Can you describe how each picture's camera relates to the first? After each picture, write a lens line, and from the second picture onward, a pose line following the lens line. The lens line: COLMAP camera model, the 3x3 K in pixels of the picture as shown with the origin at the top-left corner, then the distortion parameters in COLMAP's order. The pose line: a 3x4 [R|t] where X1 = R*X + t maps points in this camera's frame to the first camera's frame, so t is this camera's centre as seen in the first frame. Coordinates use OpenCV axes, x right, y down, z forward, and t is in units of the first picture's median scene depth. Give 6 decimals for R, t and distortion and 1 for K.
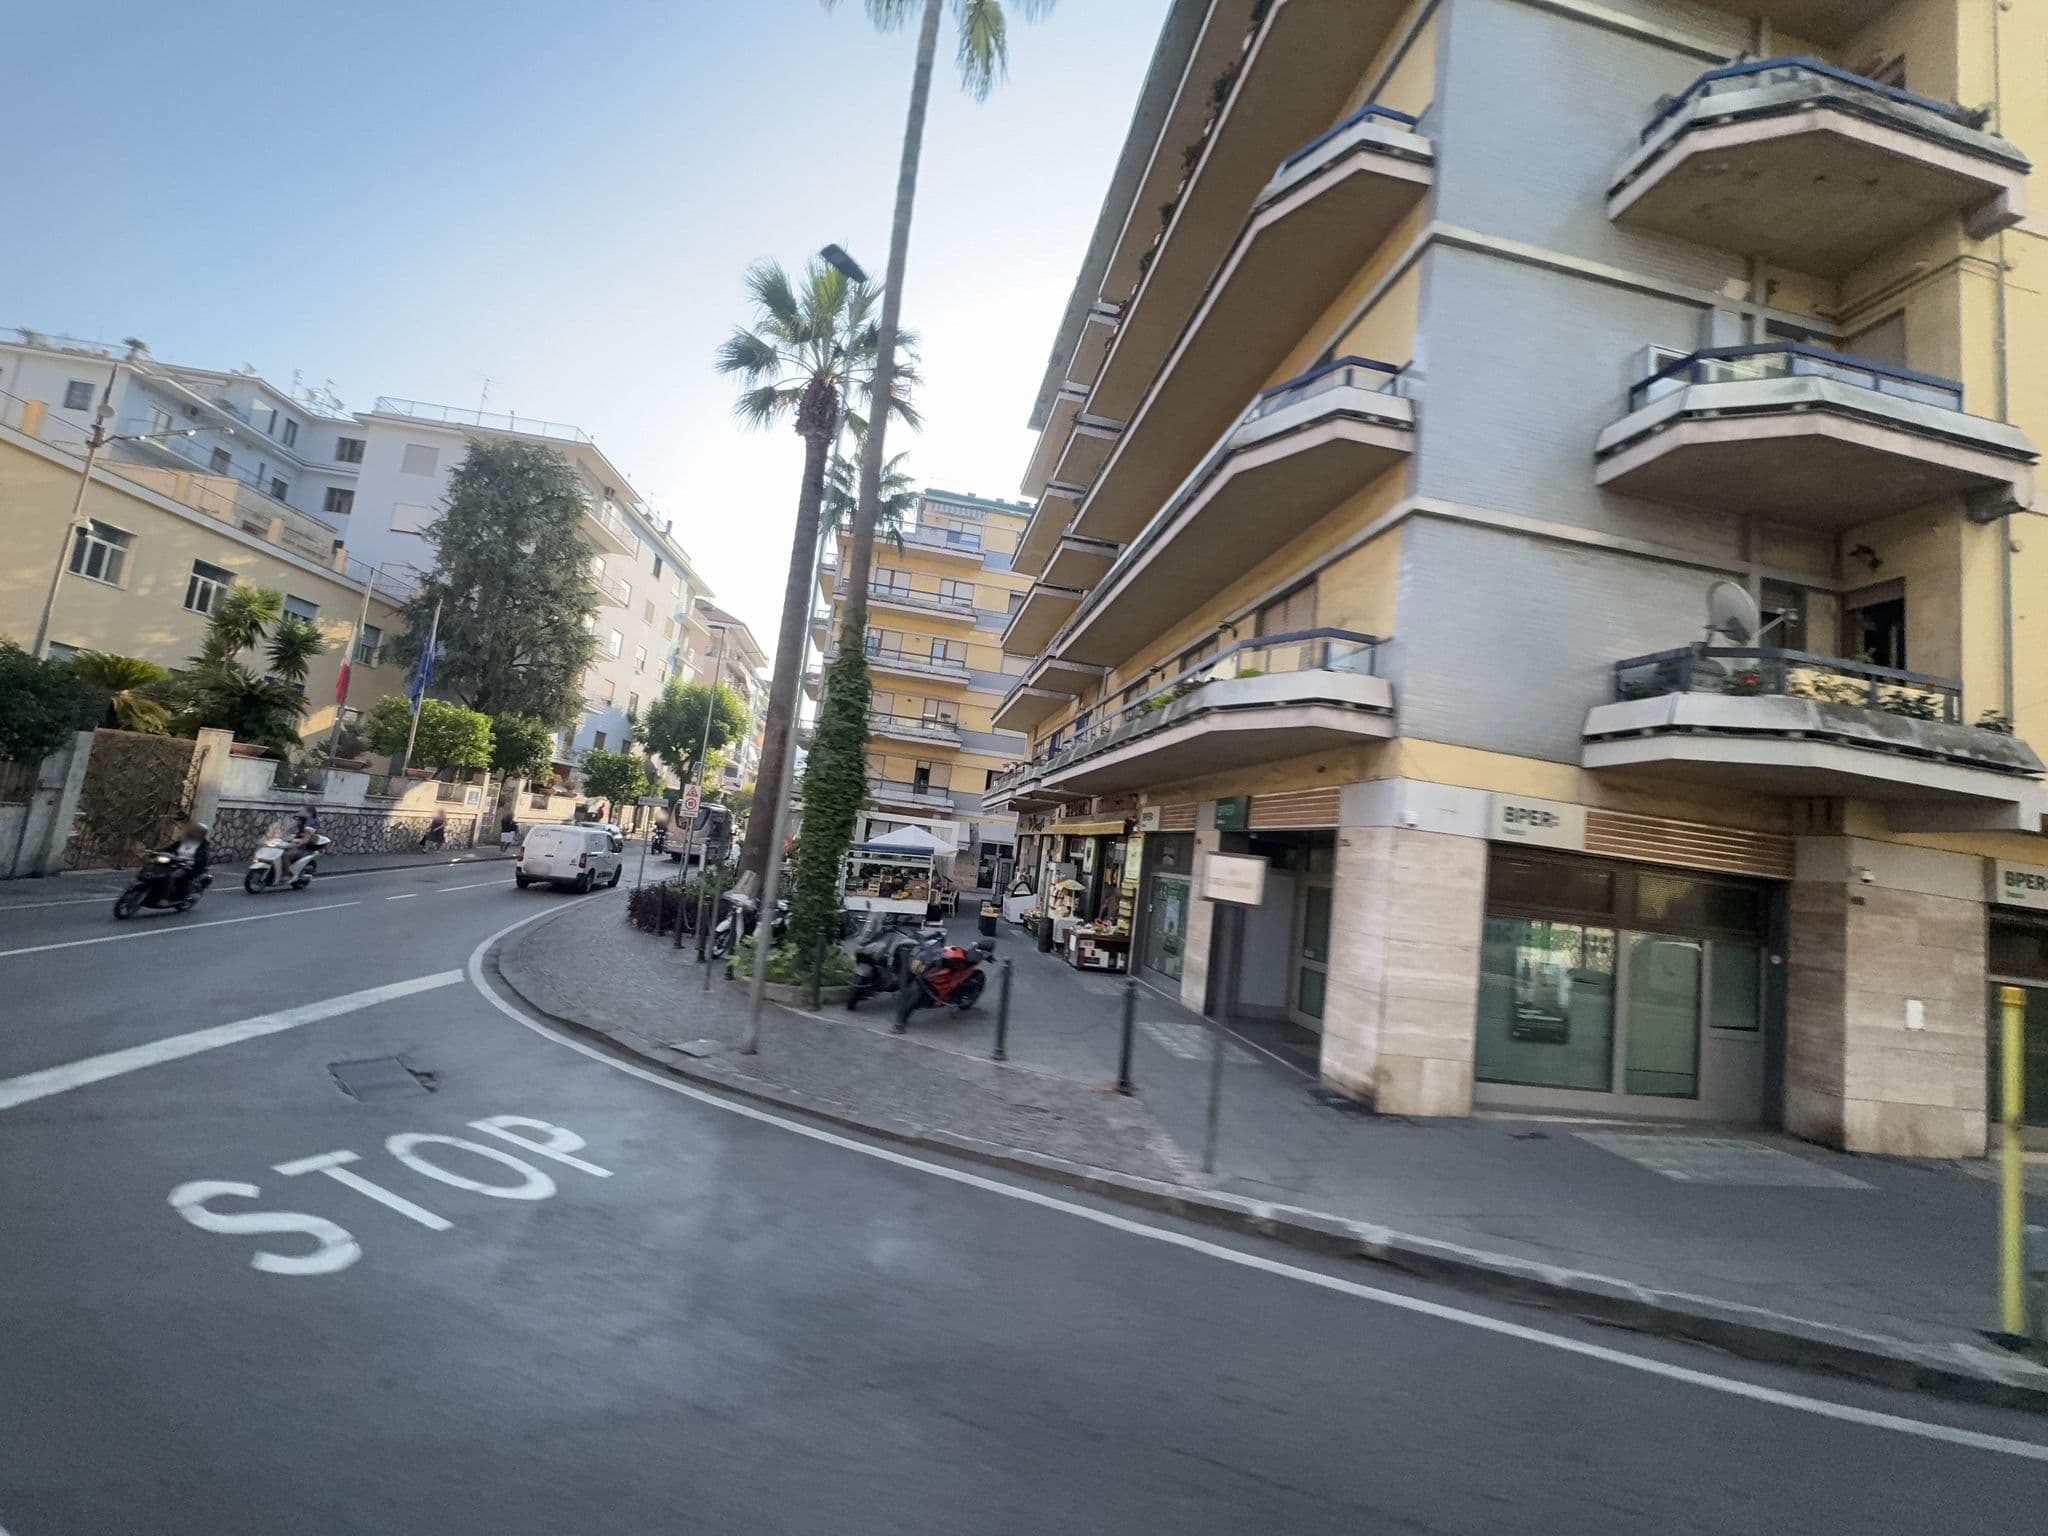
lens RADIAL K [[818.7, 0, 1024.0], [0, 818.7, 768.0], [0, 0, 1]] dist [-0.000206, 0.000101]
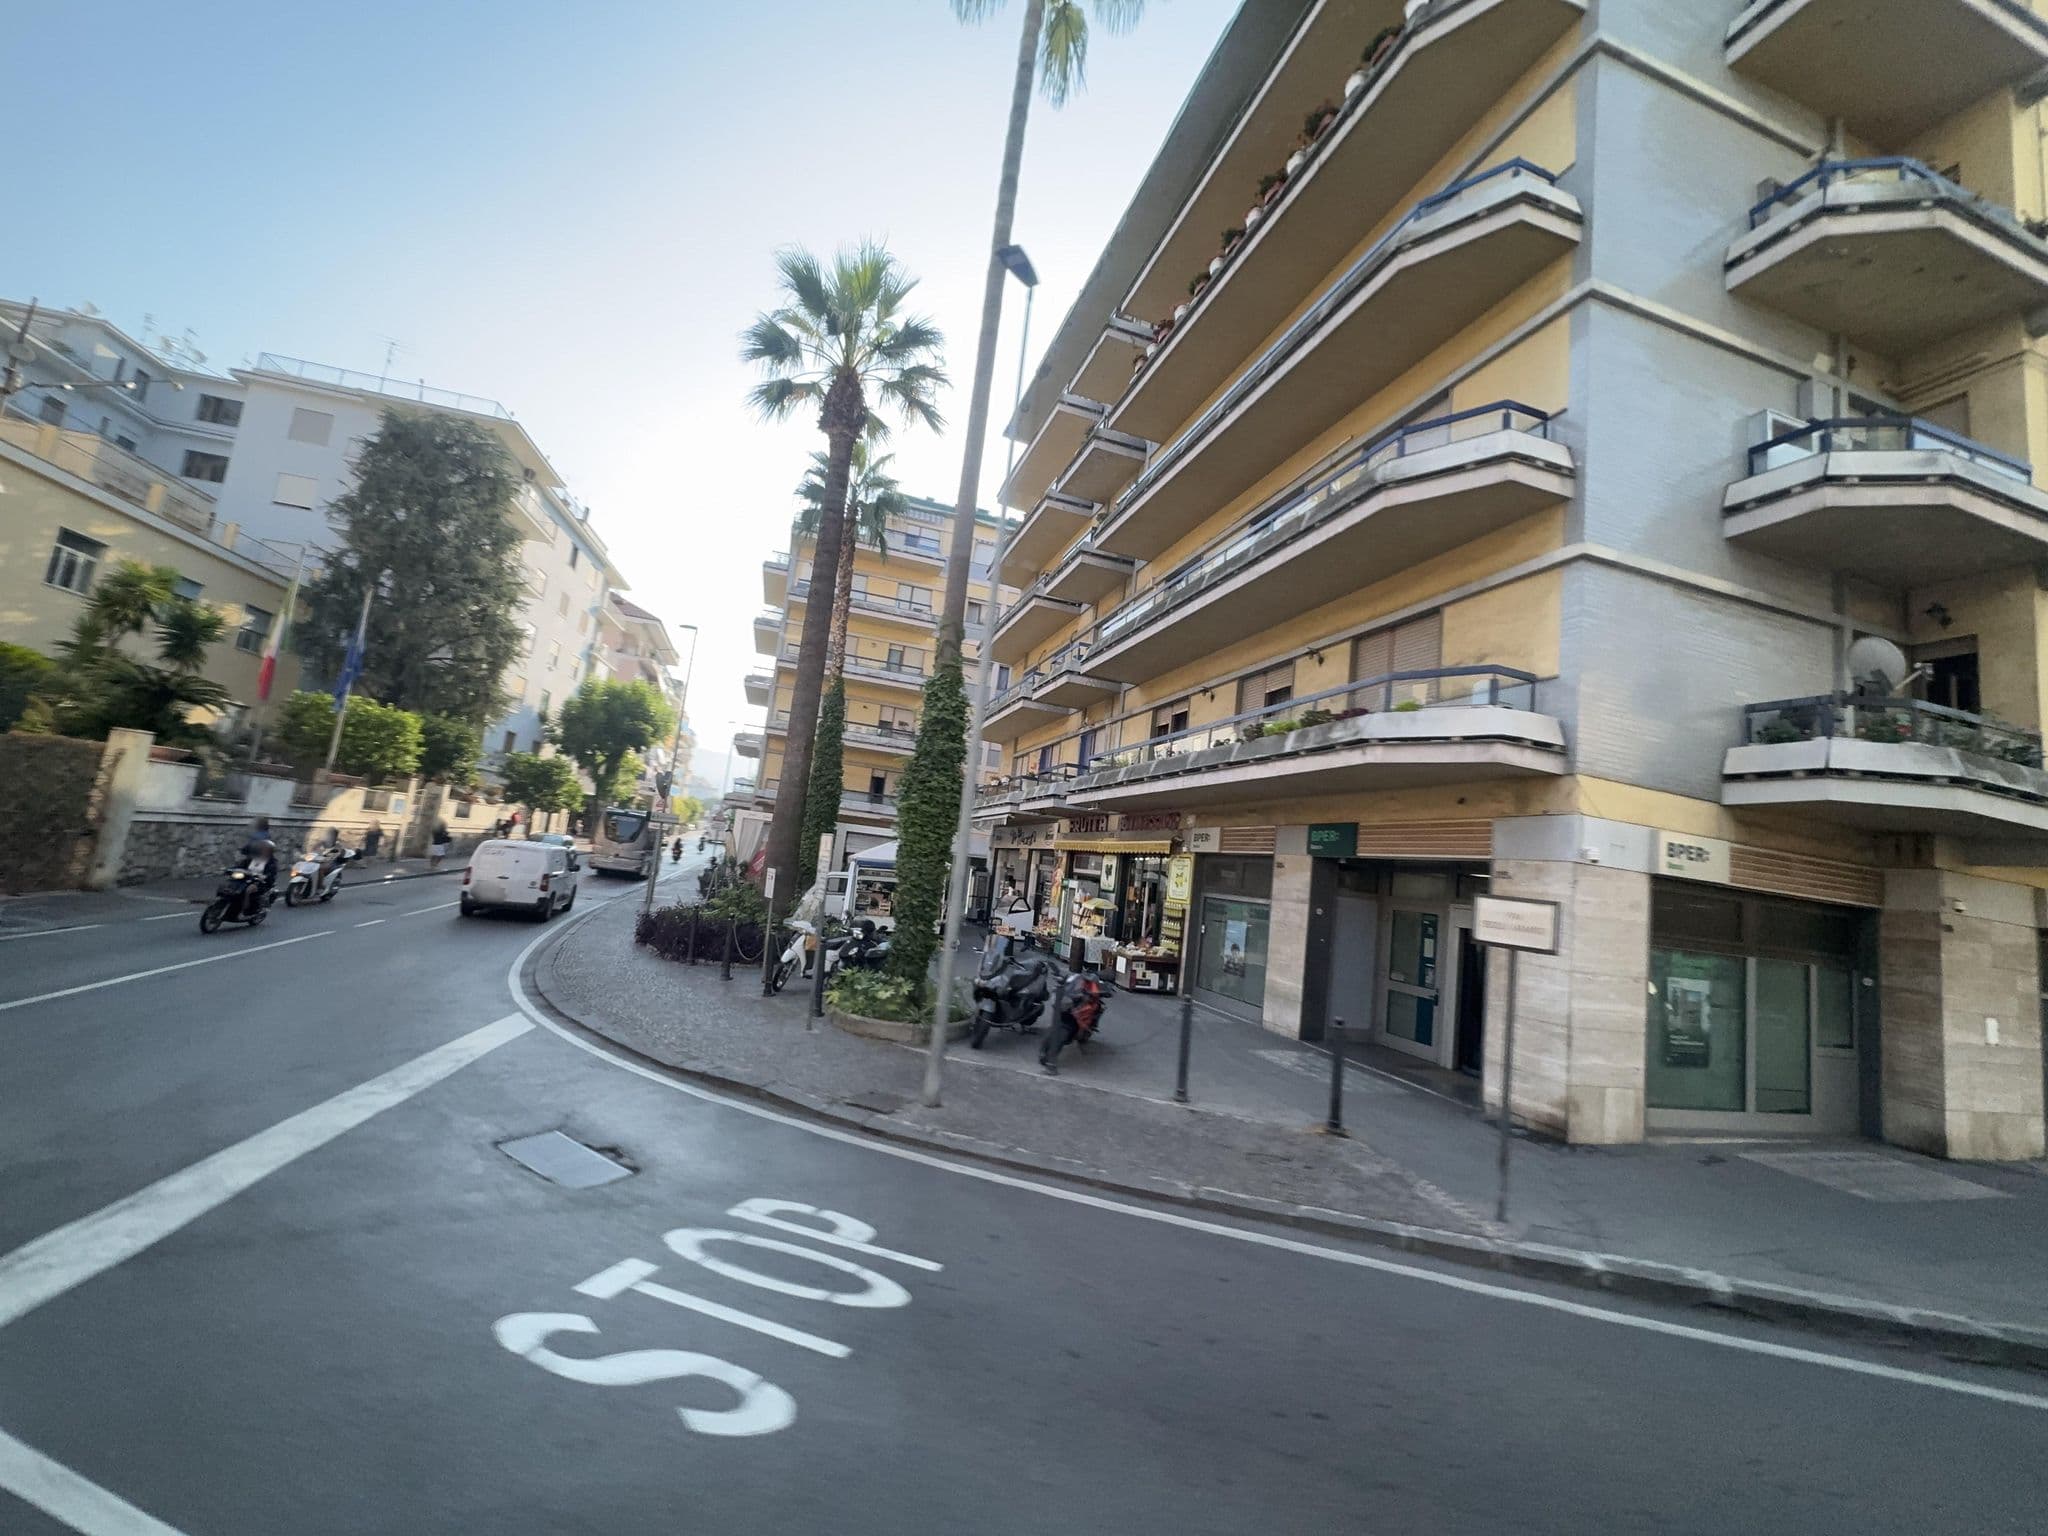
lens RADIAL K [[818.7, 0, 1024.0], [0, 818.7, 768.0], [0, 0, 1]] dist [-0.000206, 0.000101]
pose [[0.992012, 0.014210, 0.125341, -0.325944], [-0.013446, 0.999885, -0.006943, -0.026717], [-0.125425, 0.005202, 0.992089, 0.059781]]
